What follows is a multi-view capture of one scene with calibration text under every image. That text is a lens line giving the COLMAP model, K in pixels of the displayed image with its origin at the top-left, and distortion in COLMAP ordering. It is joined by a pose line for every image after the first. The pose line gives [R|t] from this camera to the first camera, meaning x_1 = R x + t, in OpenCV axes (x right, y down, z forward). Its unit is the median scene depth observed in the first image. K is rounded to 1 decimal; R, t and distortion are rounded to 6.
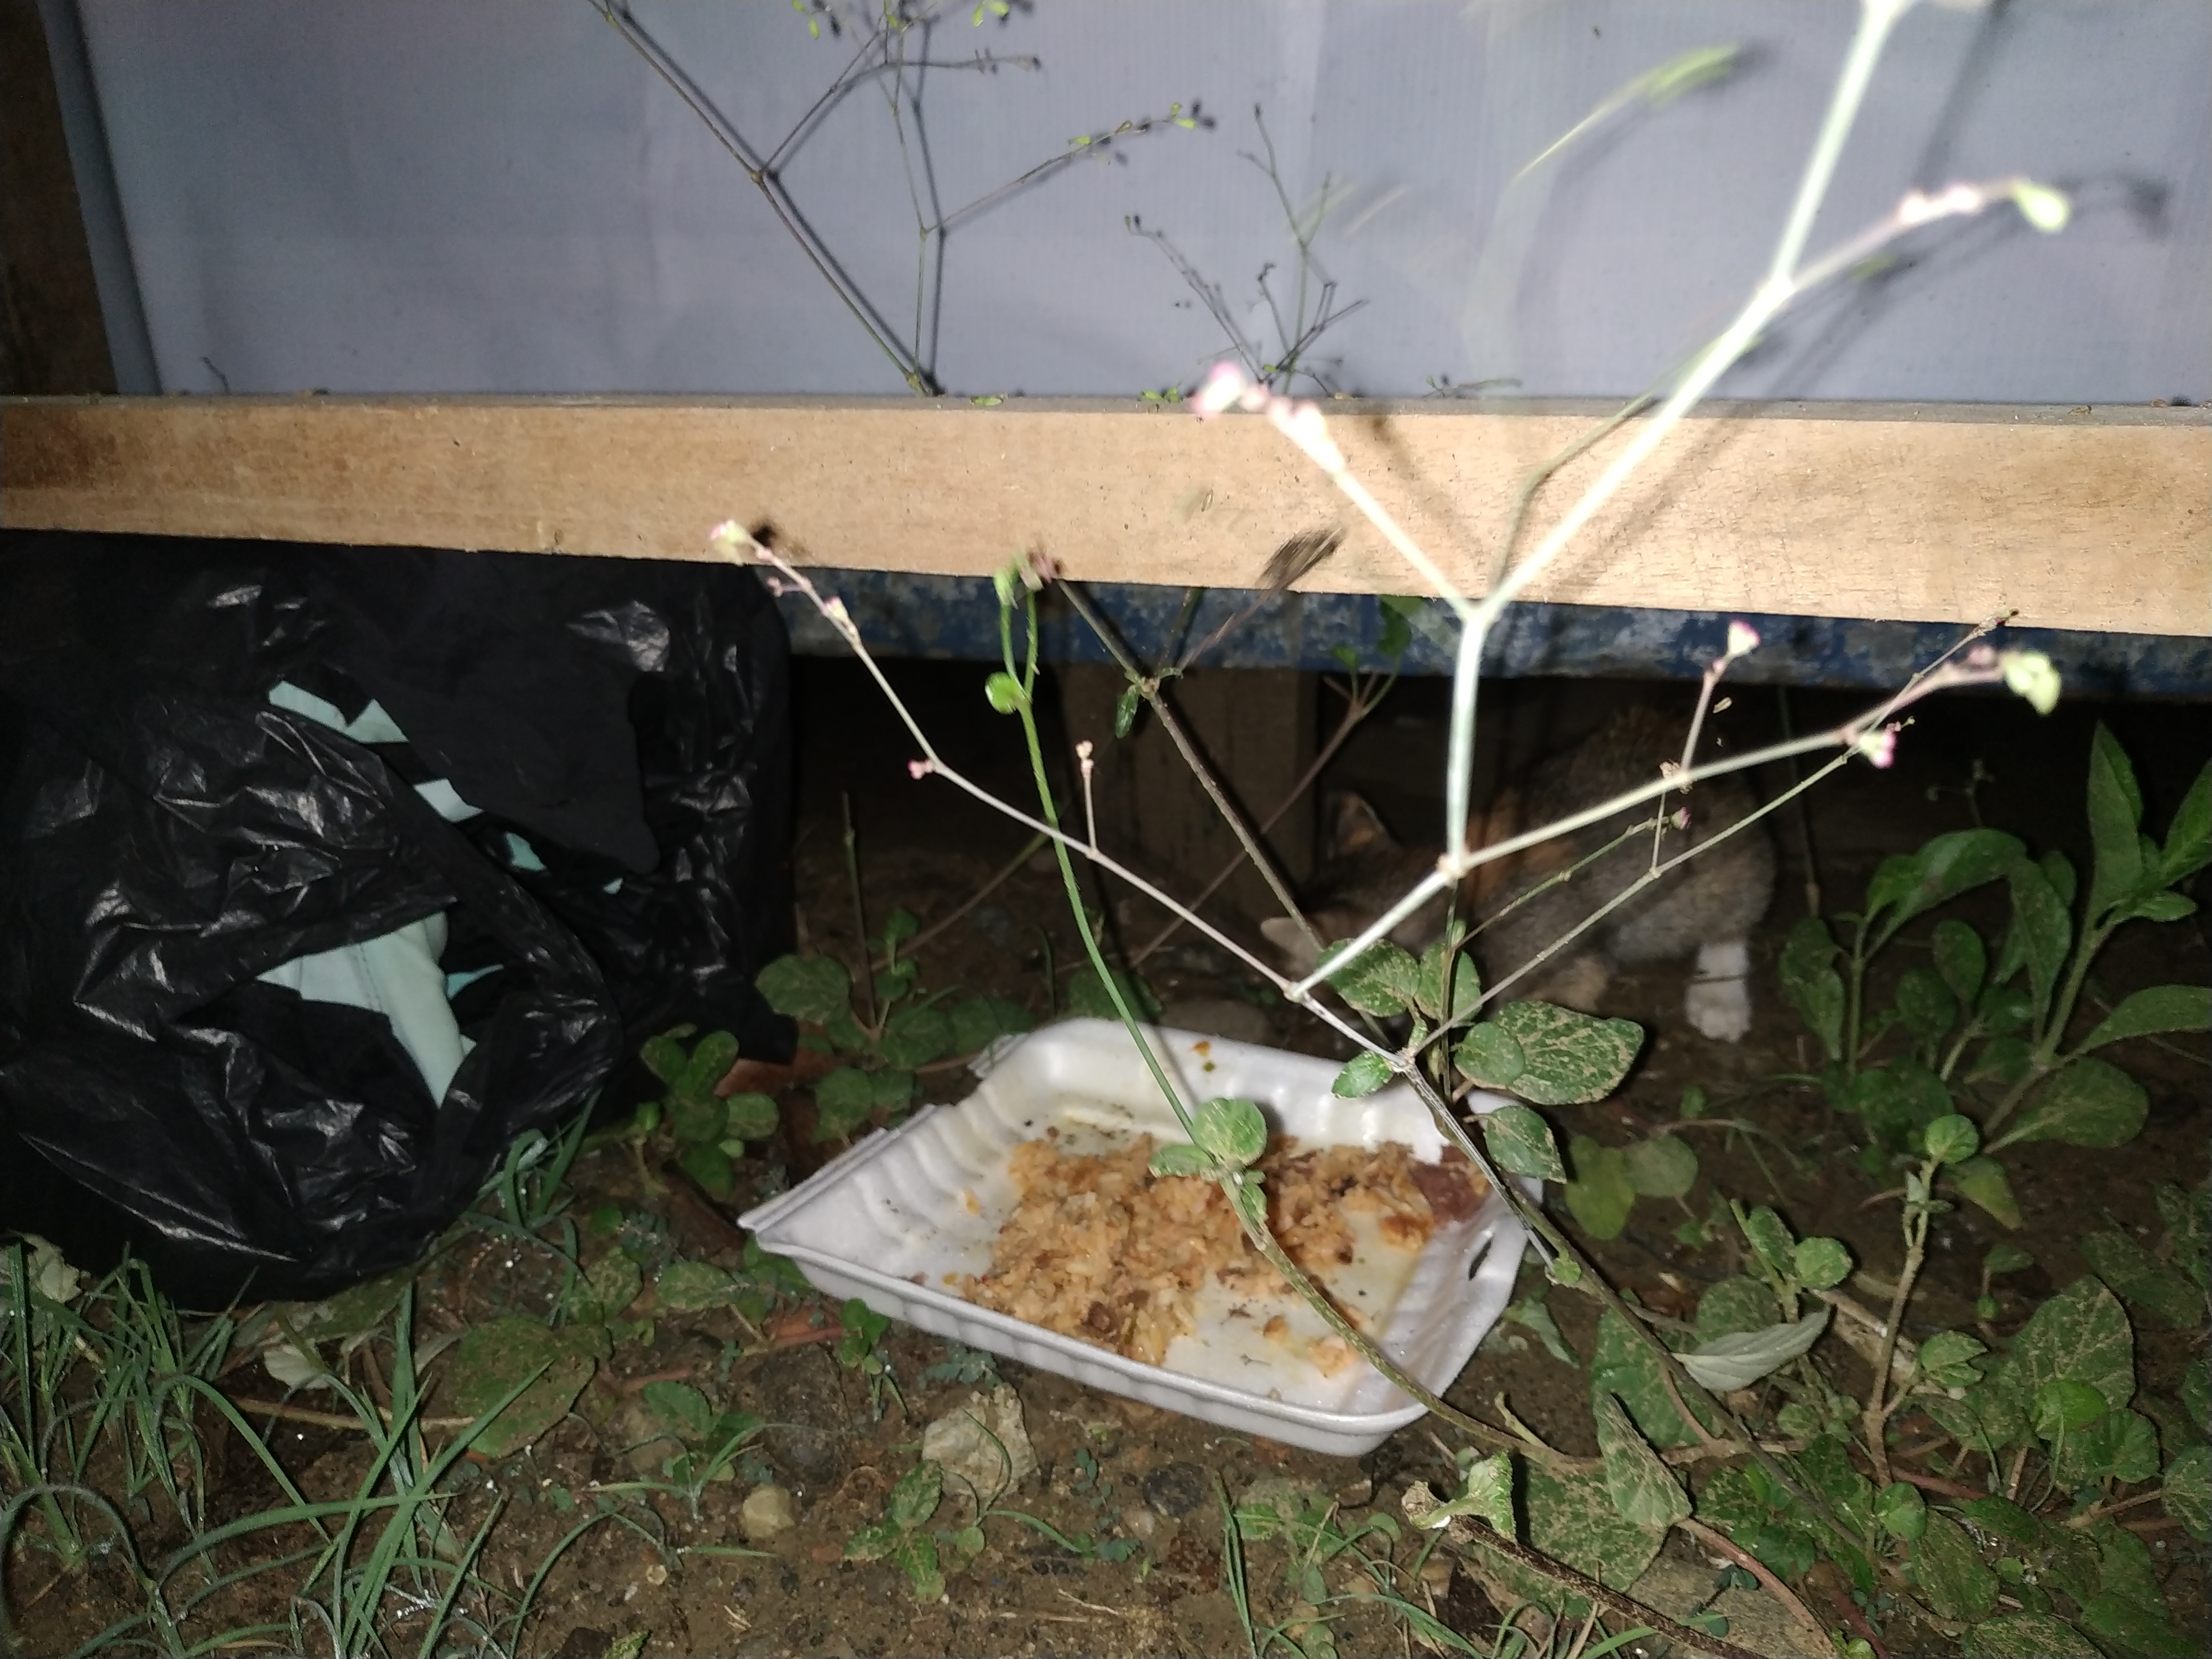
lens RADIAL K [[1717.0, 0, 1108.3], [0, 1717.0, 789.8], [0, 0, 1]] dist [0.030686, -0.191008]
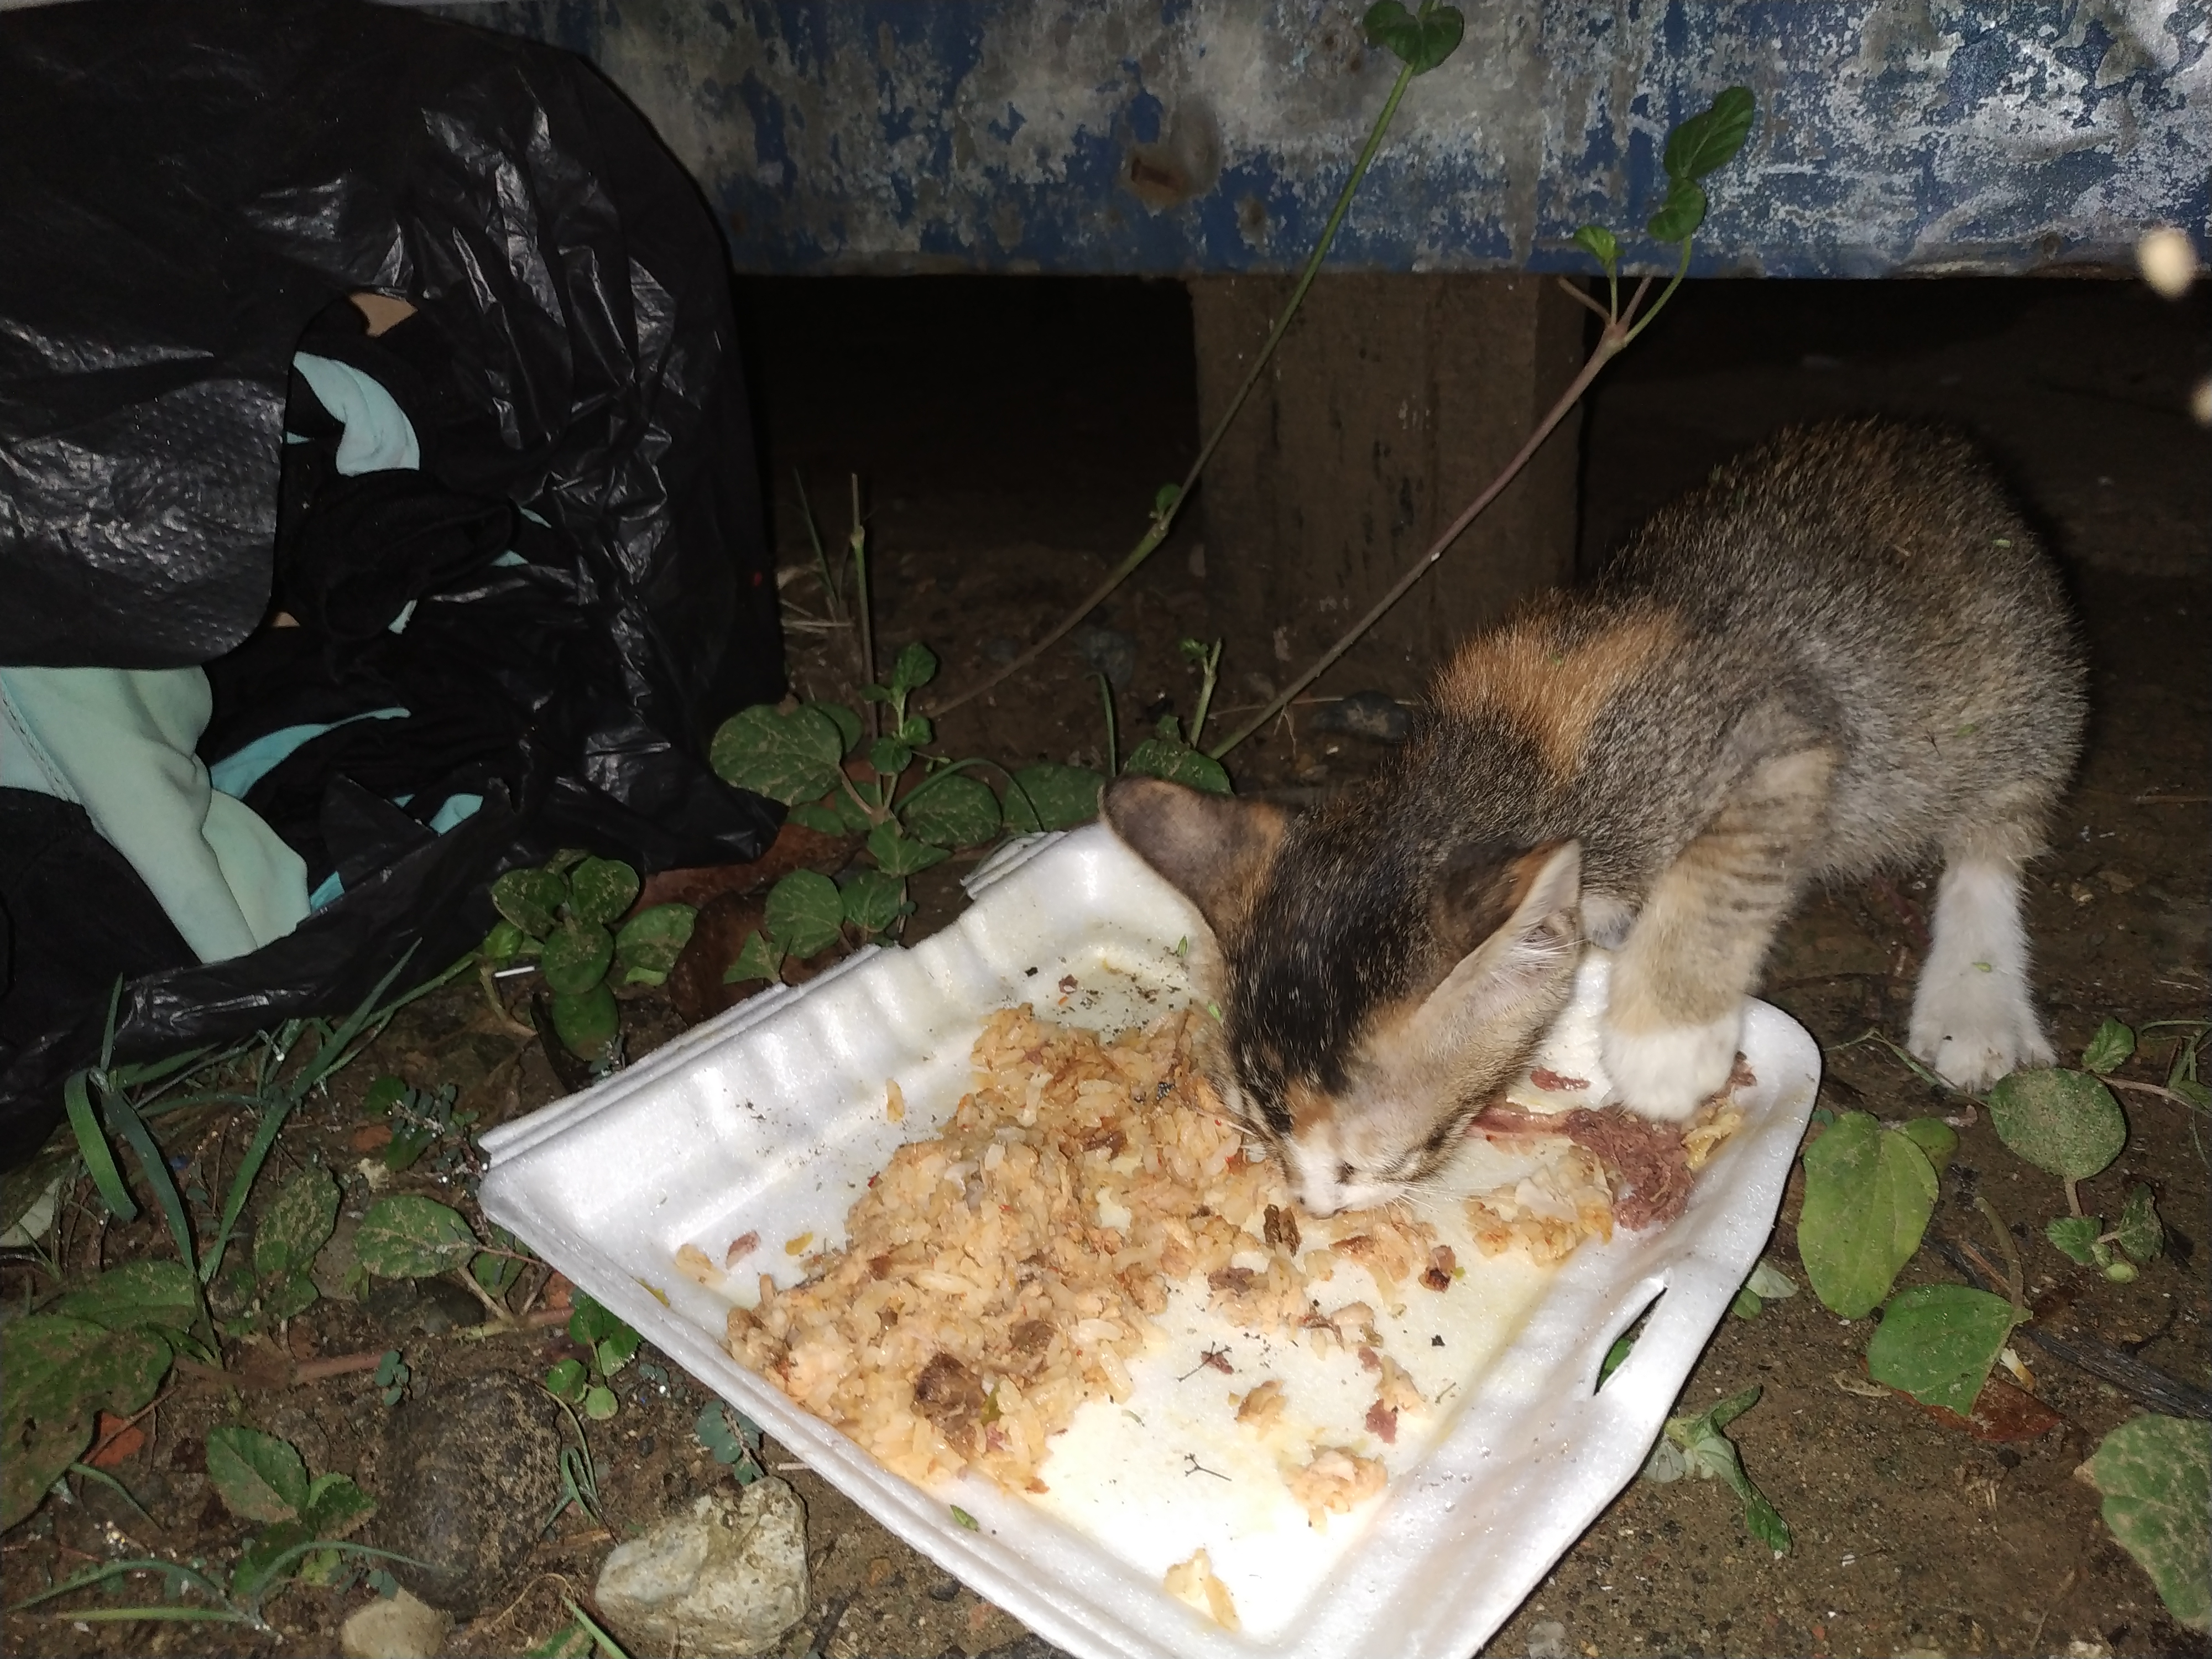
lens RADIAL K [[1654.1, 0, 1102.7], [0, 1654.1, 841.3], [0, 0, 1]] dist [0.071671, -0.166489]
pose [[0.965727, 0.059950, -0.252540, 0.156079], [0.001158, 0.971957, 0.235157, -0.014805], [0.259556, -0.227390, 0.938576, 0.418559]]
